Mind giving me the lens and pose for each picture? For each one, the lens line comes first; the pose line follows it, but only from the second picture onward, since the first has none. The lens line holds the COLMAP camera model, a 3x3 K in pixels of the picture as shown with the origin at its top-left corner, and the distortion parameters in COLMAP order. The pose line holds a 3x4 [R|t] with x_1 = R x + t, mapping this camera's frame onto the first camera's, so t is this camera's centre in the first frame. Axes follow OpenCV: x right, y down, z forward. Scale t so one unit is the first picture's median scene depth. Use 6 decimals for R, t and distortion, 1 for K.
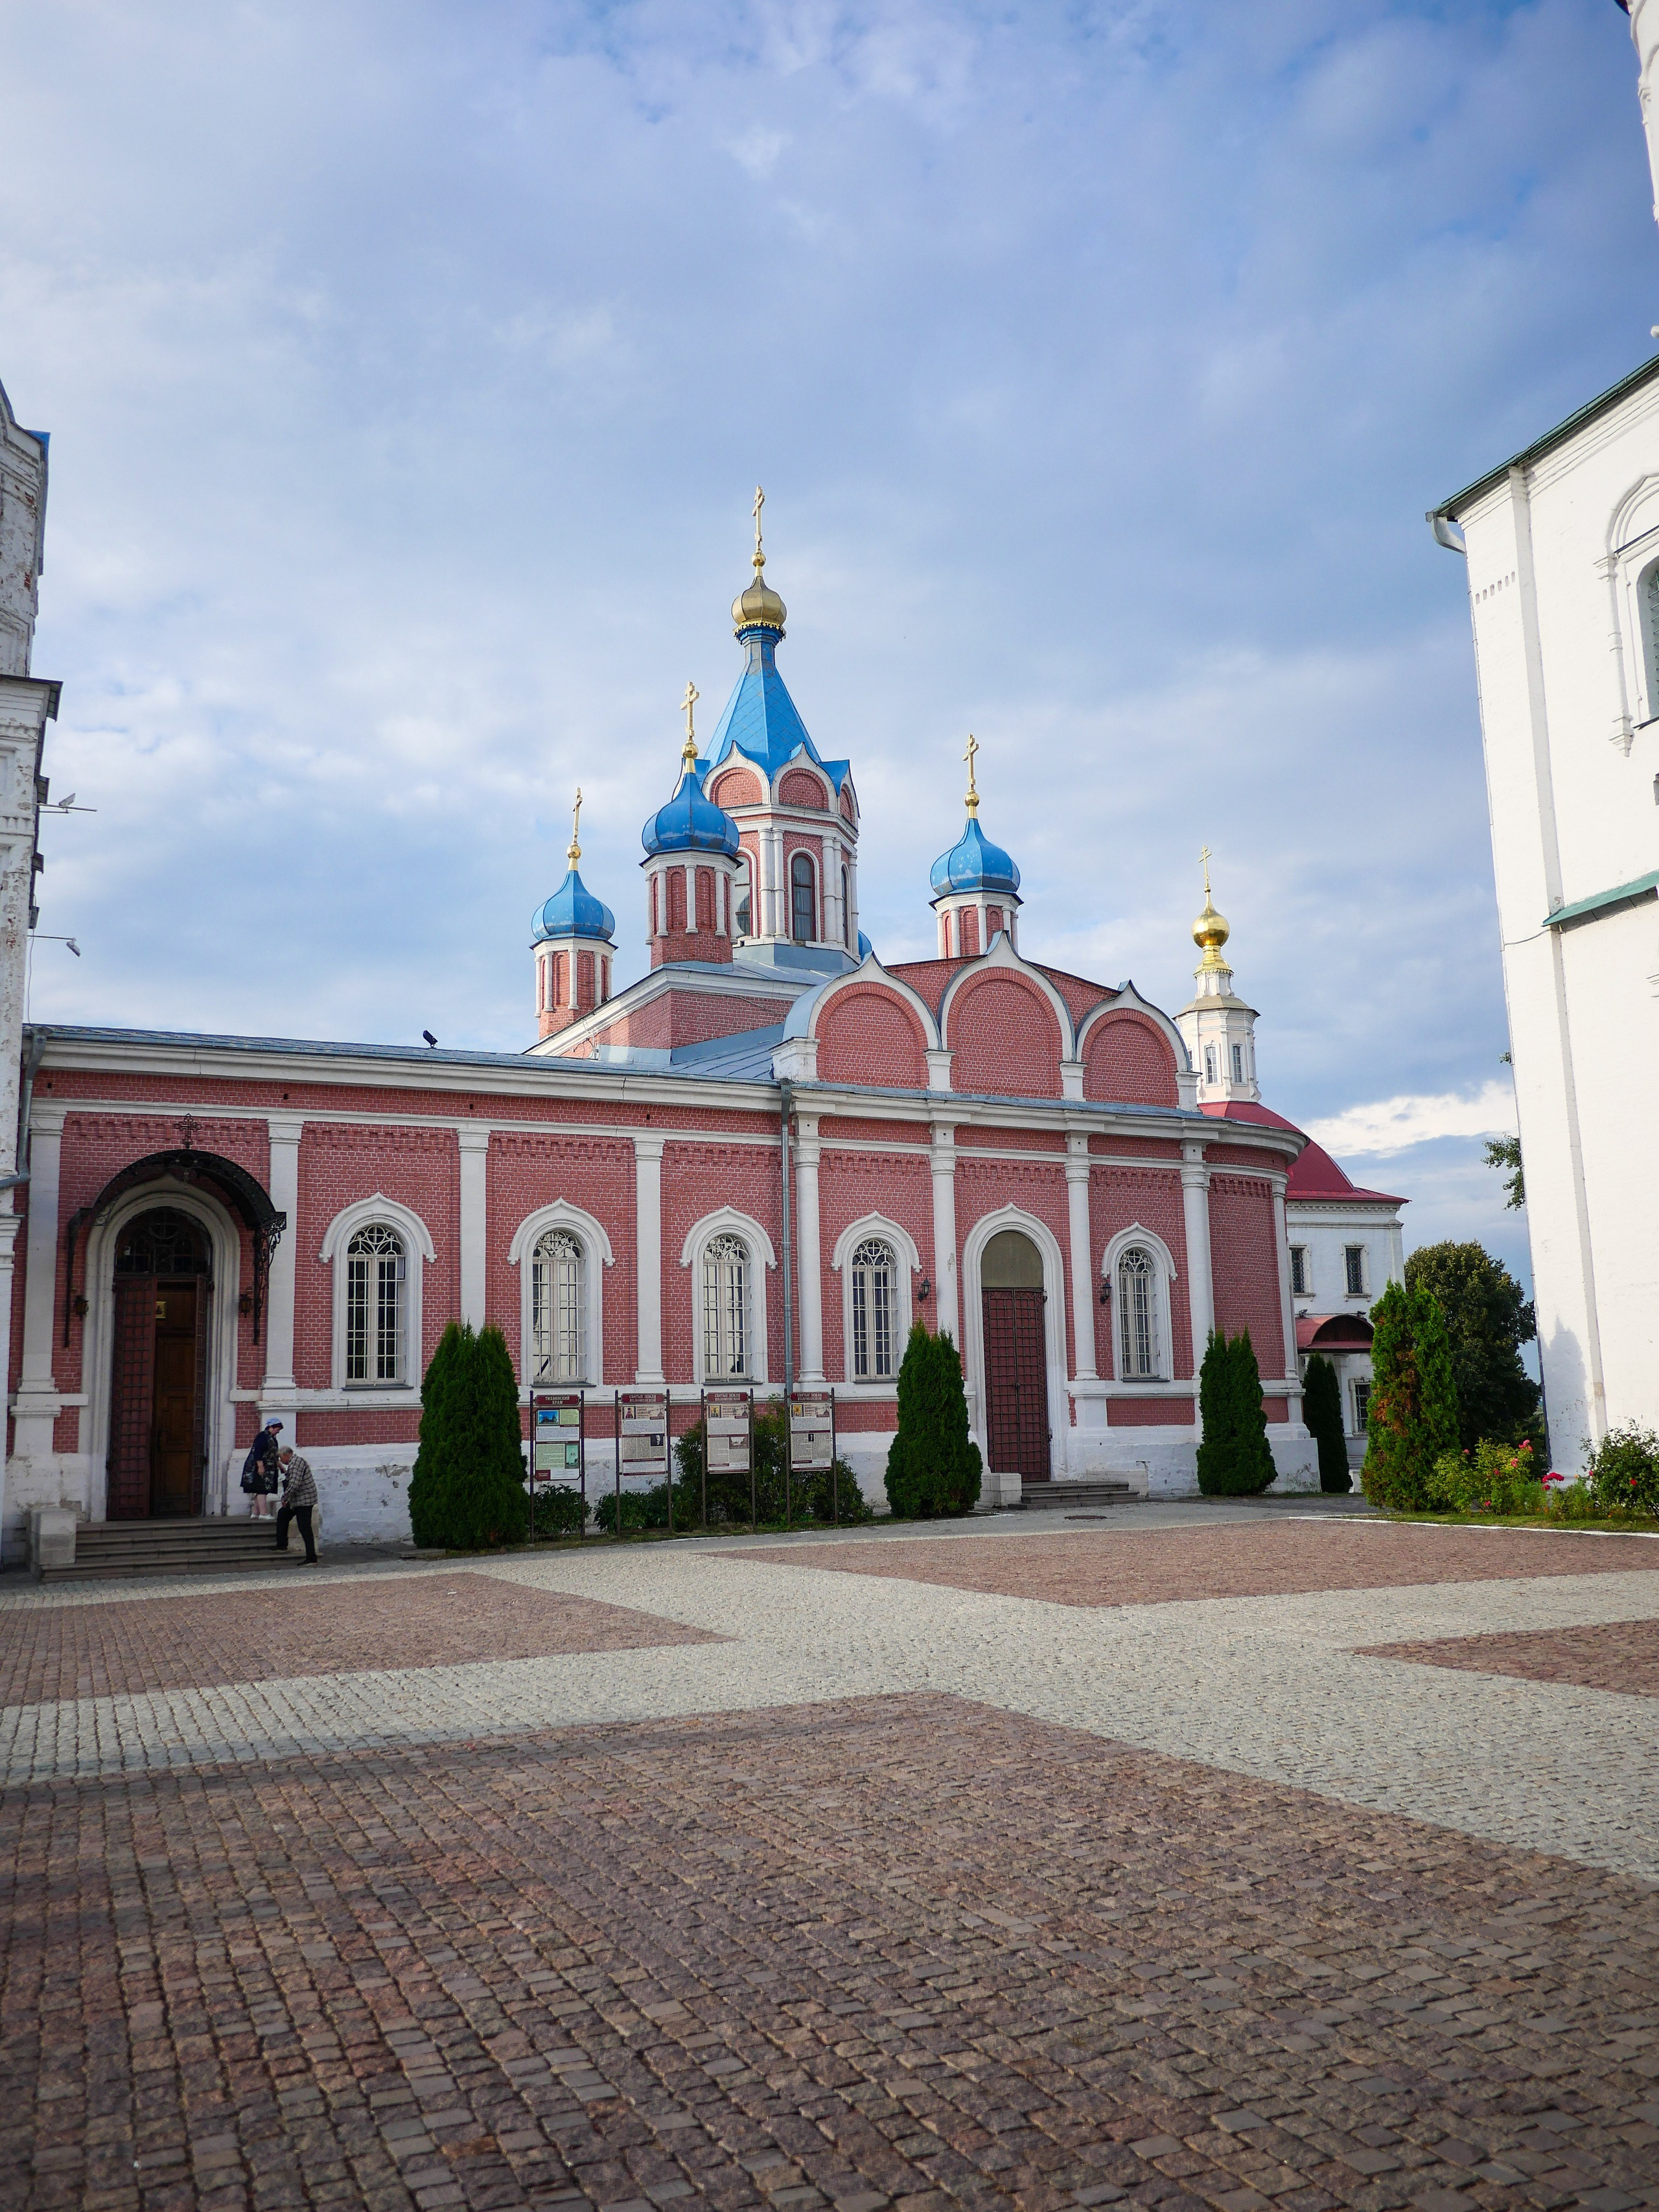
lens RADIAL K [[2009.7, 0, 829.5], [0, 2009.7, 1106.0], [0, 0, 1]] dist [-0.032690, 0.002755]
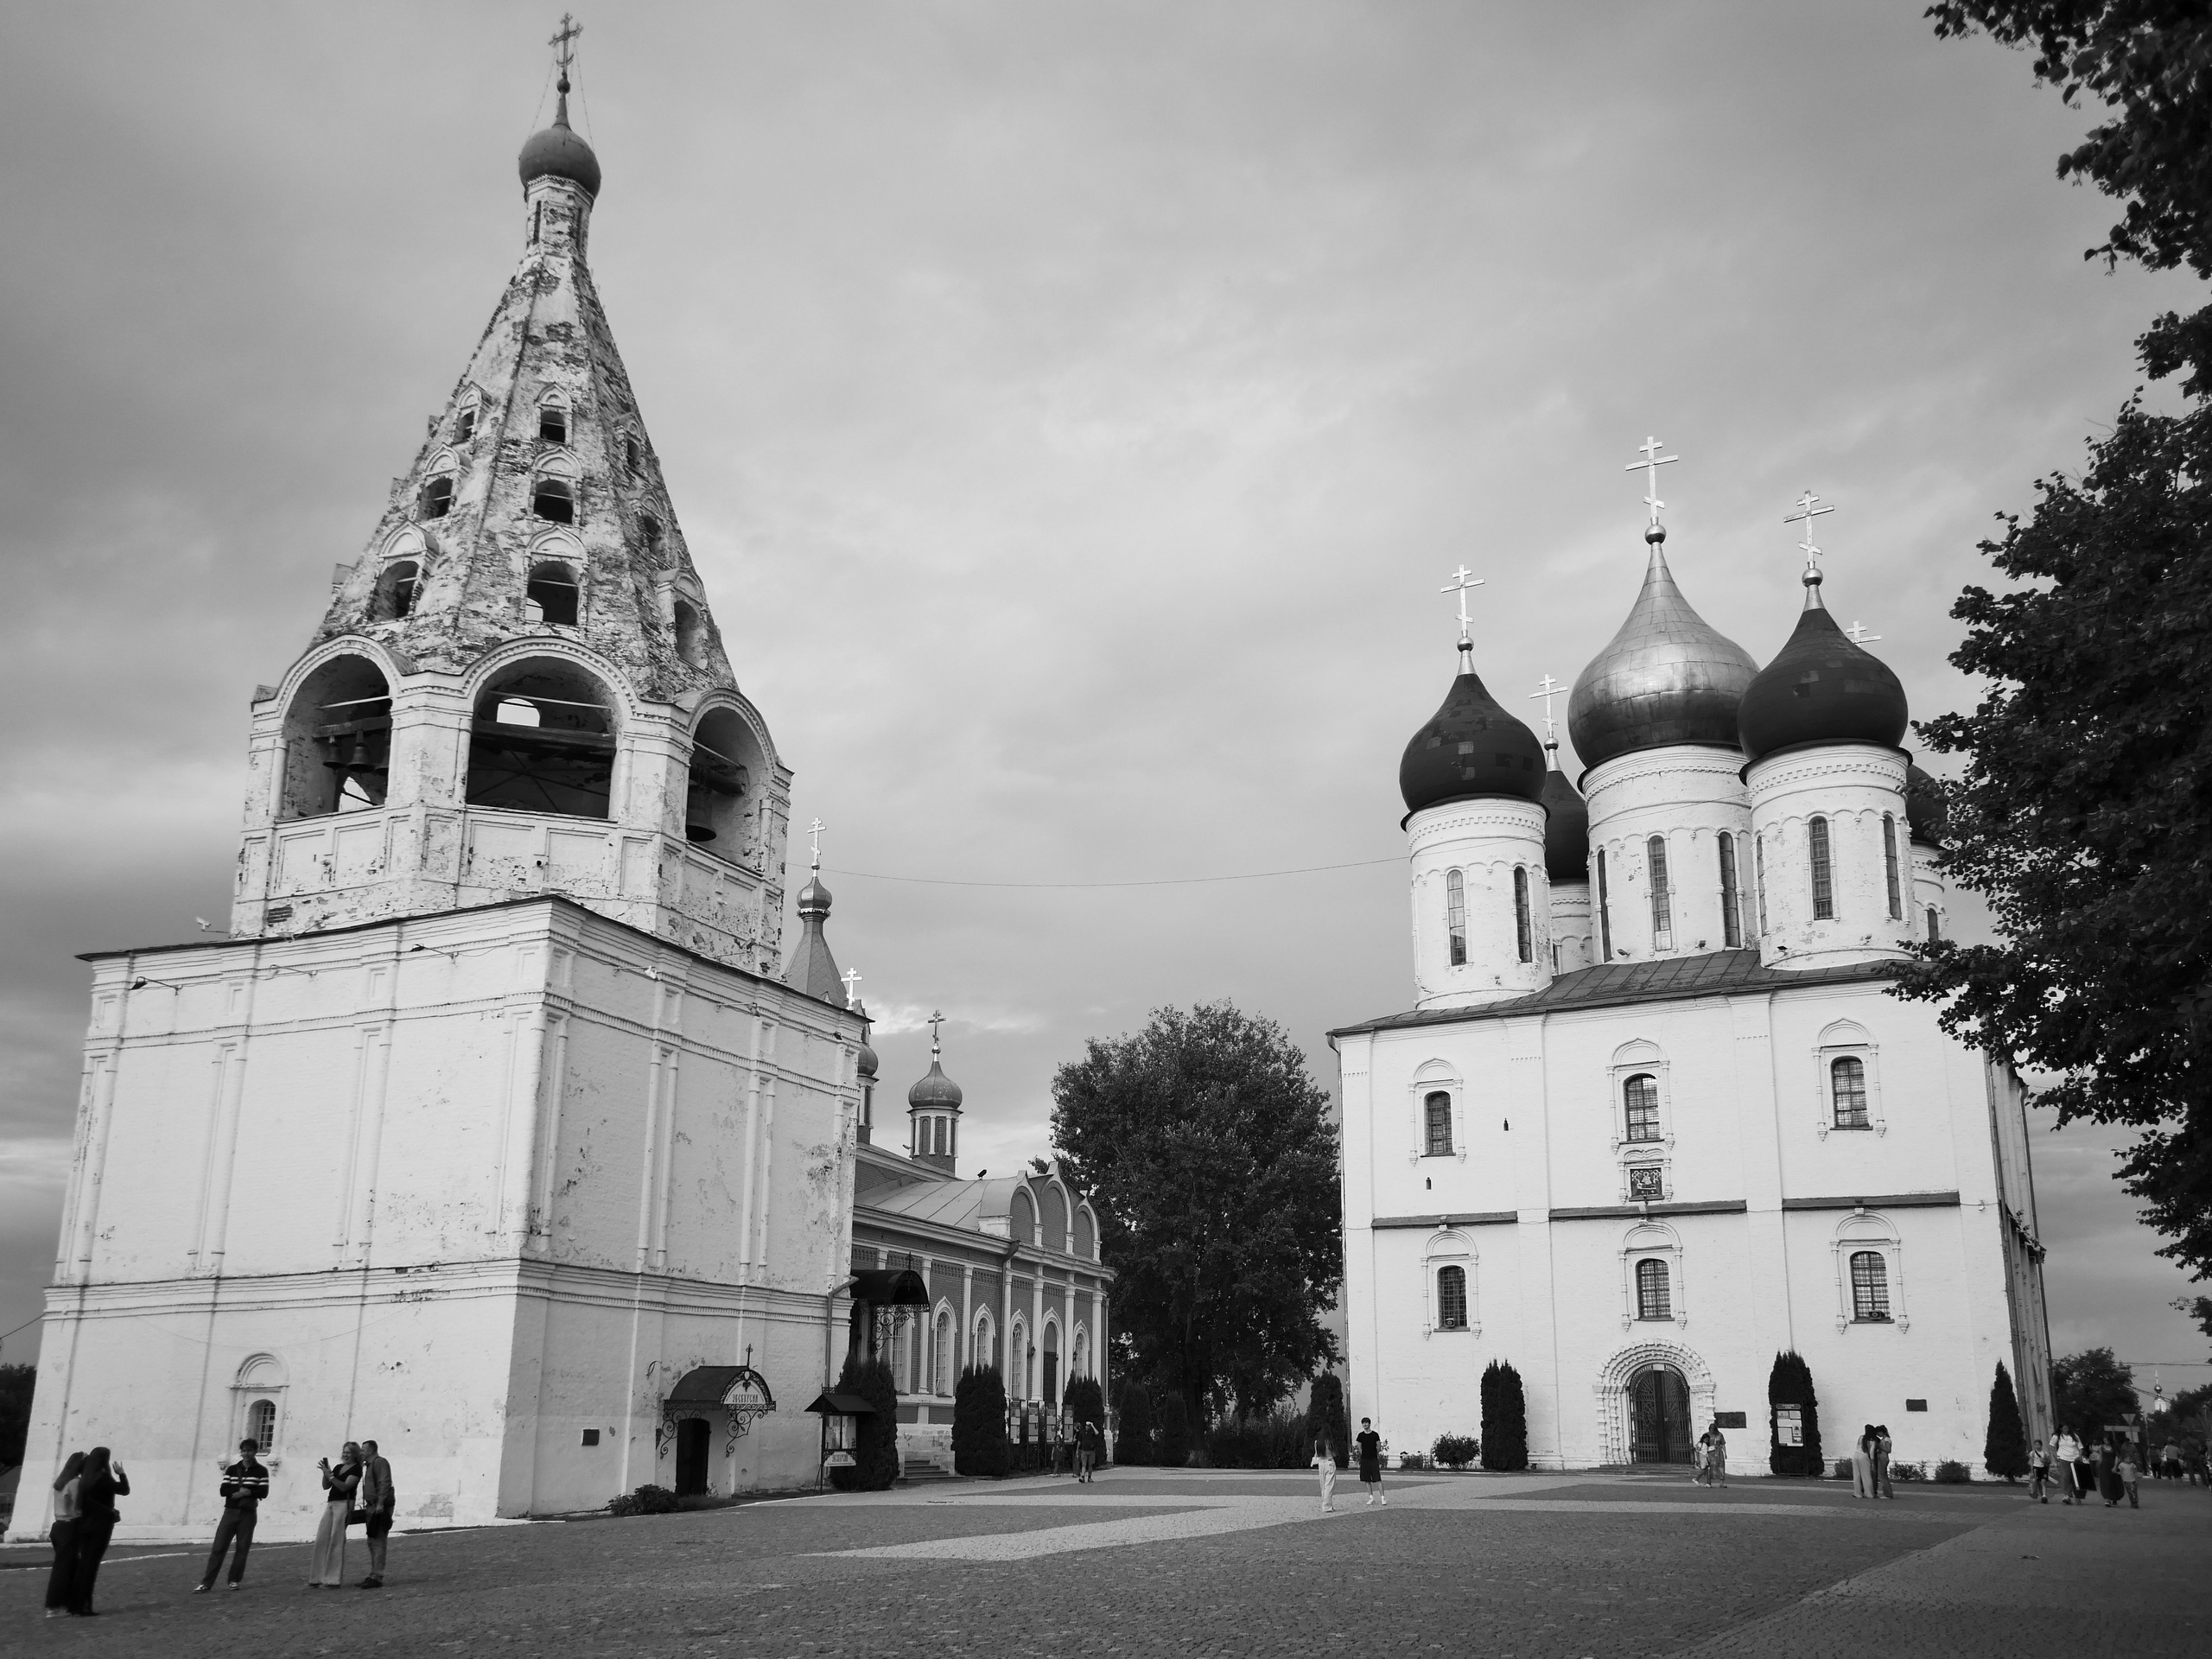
lens RADIAL K [[2009.8, 0, 1106.0], [0, 2009.8, 829.5], [0, 0, 1]] dist [-0.032690, 0.002755]
pose [[0.712320, 0.227858, 0.663838, -1.333666], [-0.143692, 0.973145, -0.179839, -0.062616], [-0.686988, 0.032715, 0.725932, -0.473008]]
